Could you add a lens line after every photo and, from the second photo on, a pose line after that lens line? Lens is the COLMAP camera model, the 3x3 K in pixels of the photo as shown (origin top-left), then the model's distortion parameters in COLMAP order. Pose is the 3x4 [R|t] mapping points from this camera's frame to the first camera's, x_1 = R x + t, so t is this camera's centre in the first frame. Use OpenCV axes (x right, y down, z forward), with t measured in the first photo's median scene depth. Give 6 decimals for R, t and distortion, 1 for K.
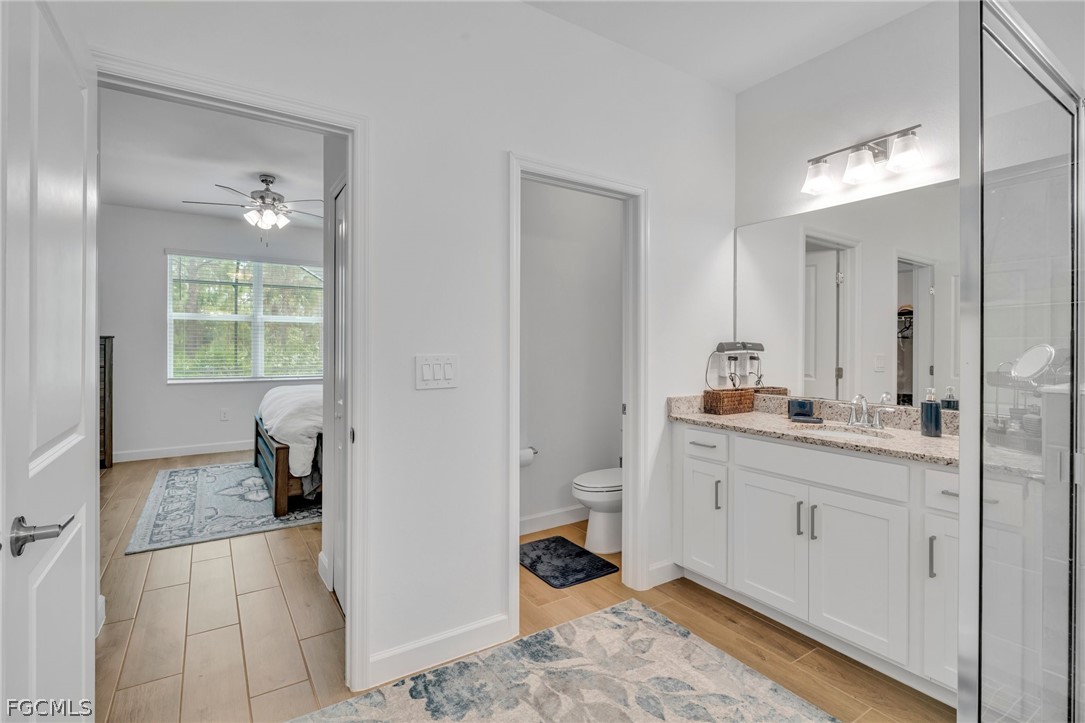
lens RADIAL K [[509.6, 0, 539.3], [0, 509.6, 359.6], [0, 0, 1]] dist [-0.004514, 0.000734]
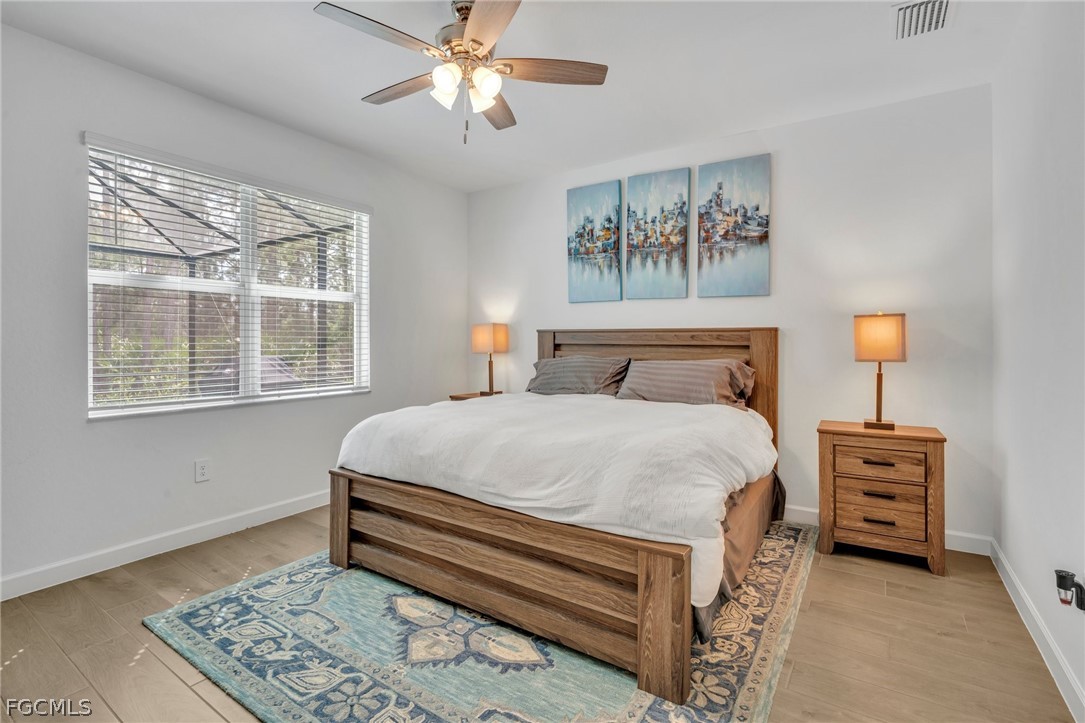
lens RADIAL K [[509.6, 0, 548.3], [0, 509.6, 343.5], [0, 0, 1]] dist [-0.004514, 0.000734]
pose [[0.916375, -0.008135, 0.400239, -1.088653], [0.011548, 0.999915, -0.006116, -0.030100], [-0.400155, 0.010226, 0.916391, 0.821102]]
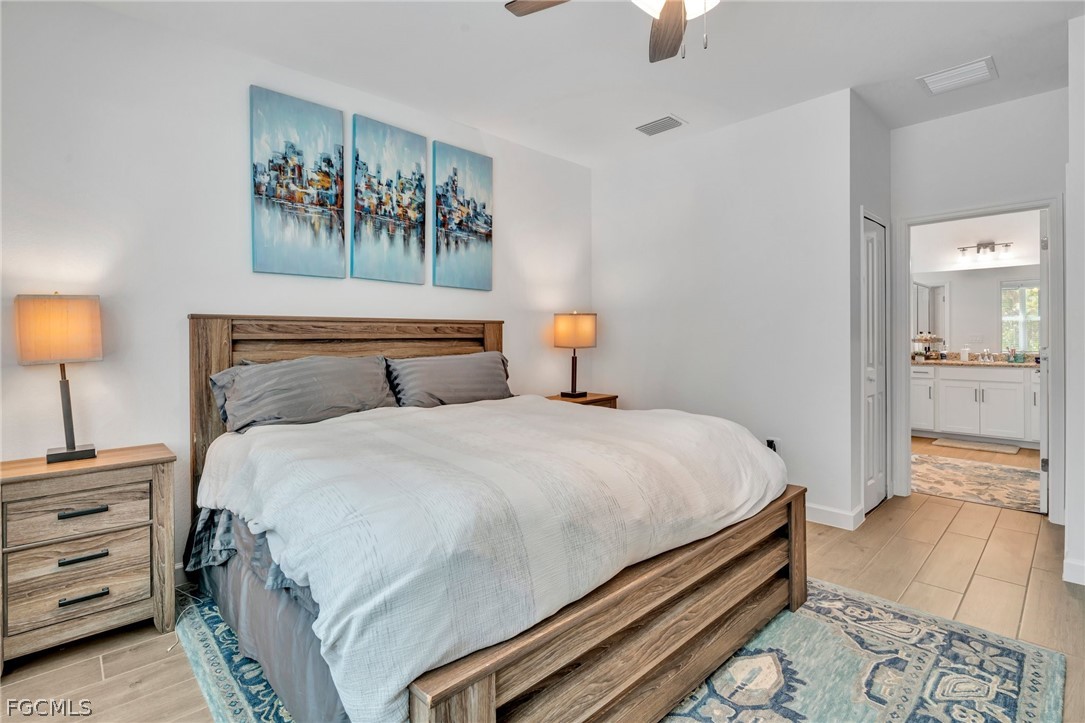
lens RADIAL K [[509.6, 0, 536.6], [0, 509.6, 337.9], [0, 0, 1]] dist [-0.004514, 0.000734]
pose [[-0.173060, -0.011055, 0.984849, -1.444739], [0.019720, 0.999698, 0.014687, -0.044370], [-0.984714, 0.021963, -0.172790, 1.913416]]
